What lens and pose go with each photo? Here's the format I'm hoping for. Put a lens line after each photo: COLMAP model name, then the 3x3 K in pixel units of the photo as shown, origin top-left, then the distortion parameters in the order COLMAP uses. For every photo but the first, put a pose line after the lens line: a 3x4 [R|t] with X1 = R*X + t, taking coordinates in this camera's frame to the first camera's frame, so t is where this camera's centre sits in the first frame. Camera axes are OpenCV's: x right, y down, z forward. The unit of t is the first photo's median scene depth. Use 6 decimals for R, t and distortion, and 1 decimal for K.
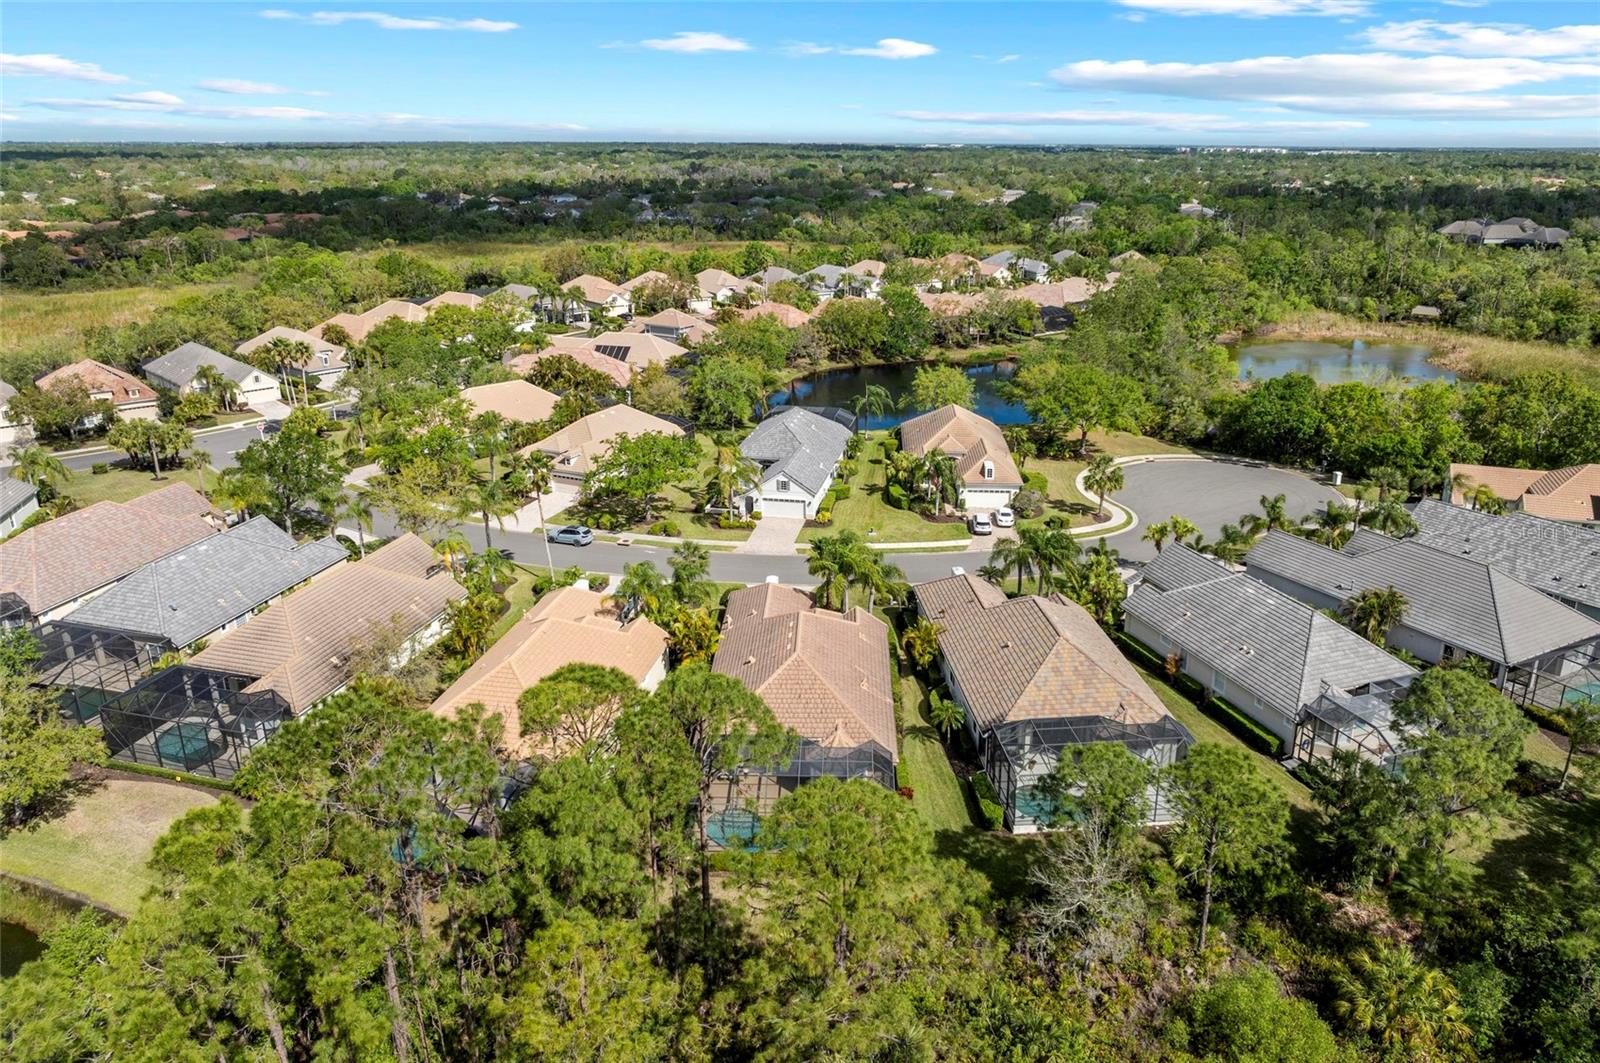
lens RADIAL K [[1102.5, 0, 815.0], [0, 1102.5, 541.5], [0, 0, 1]] dist [-0.031951, 0.000667]
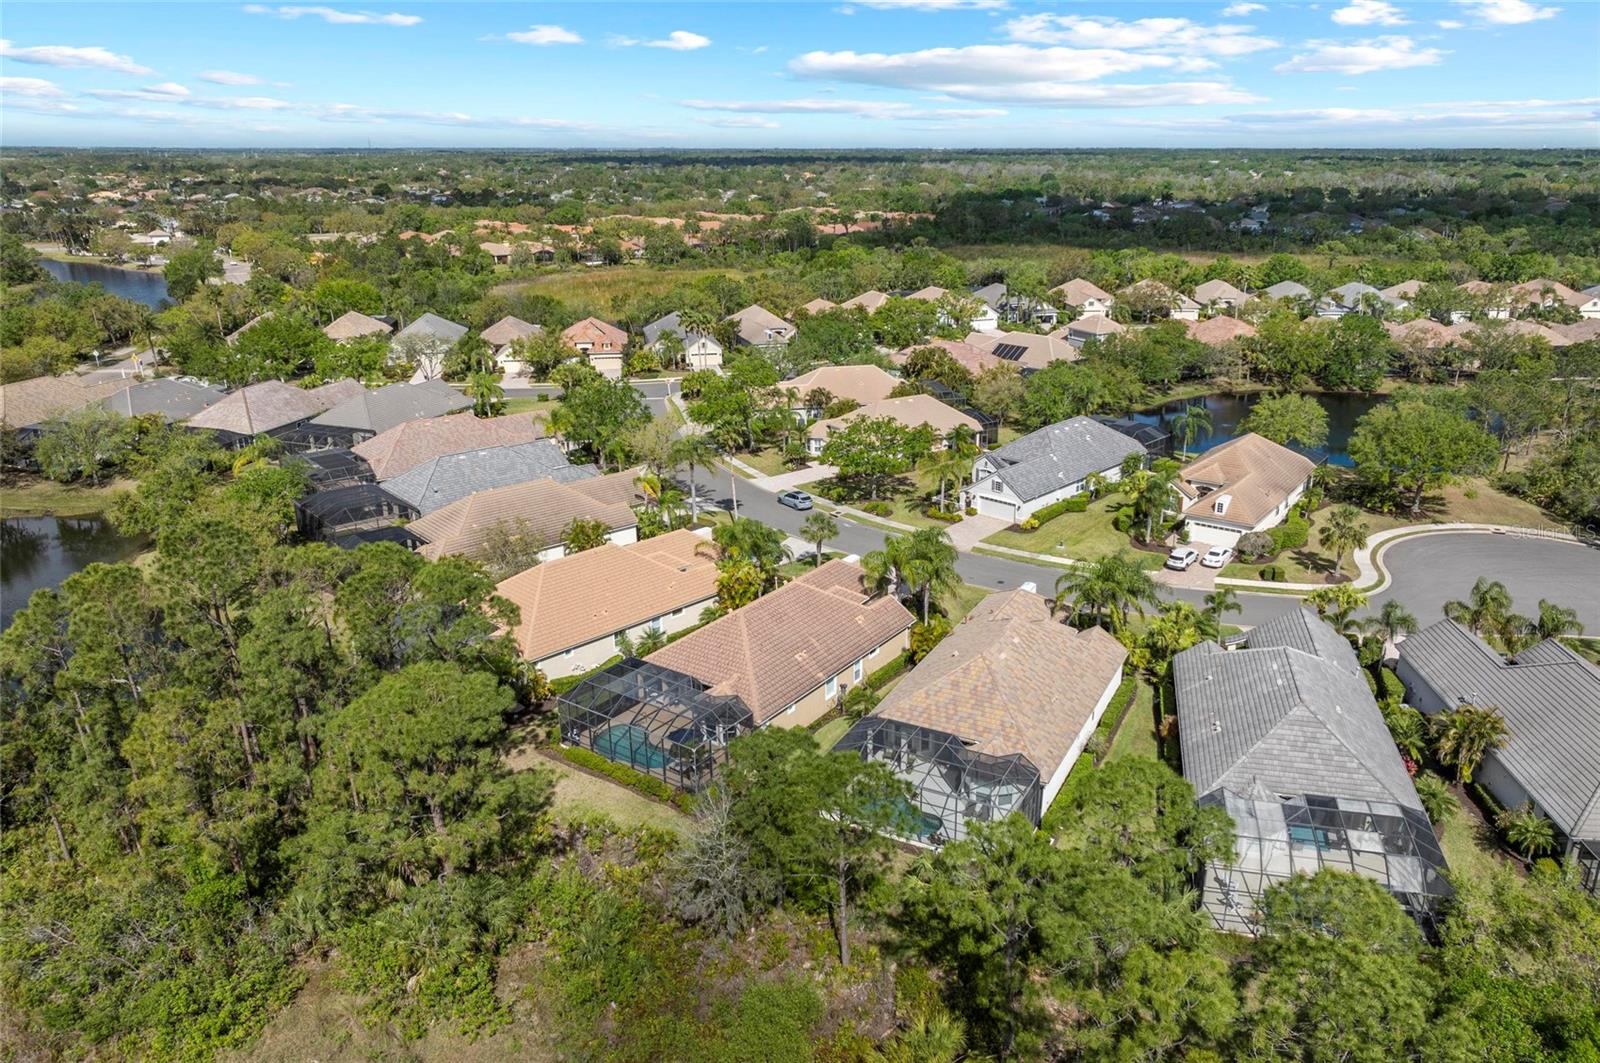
lens RADIAL K [[1102.5, 0, 793.1], [0, 1102.5, 521.8], [0, 0, 1]] dist [-0.031951, 0.000667]
pose [[0.827797, 0.165935, -0.535927, 0.363333], [-0.176904, 0.983729, 0.031338, -0.017382], [0.532407, 0.068866, 0.843683, 0.052363]]
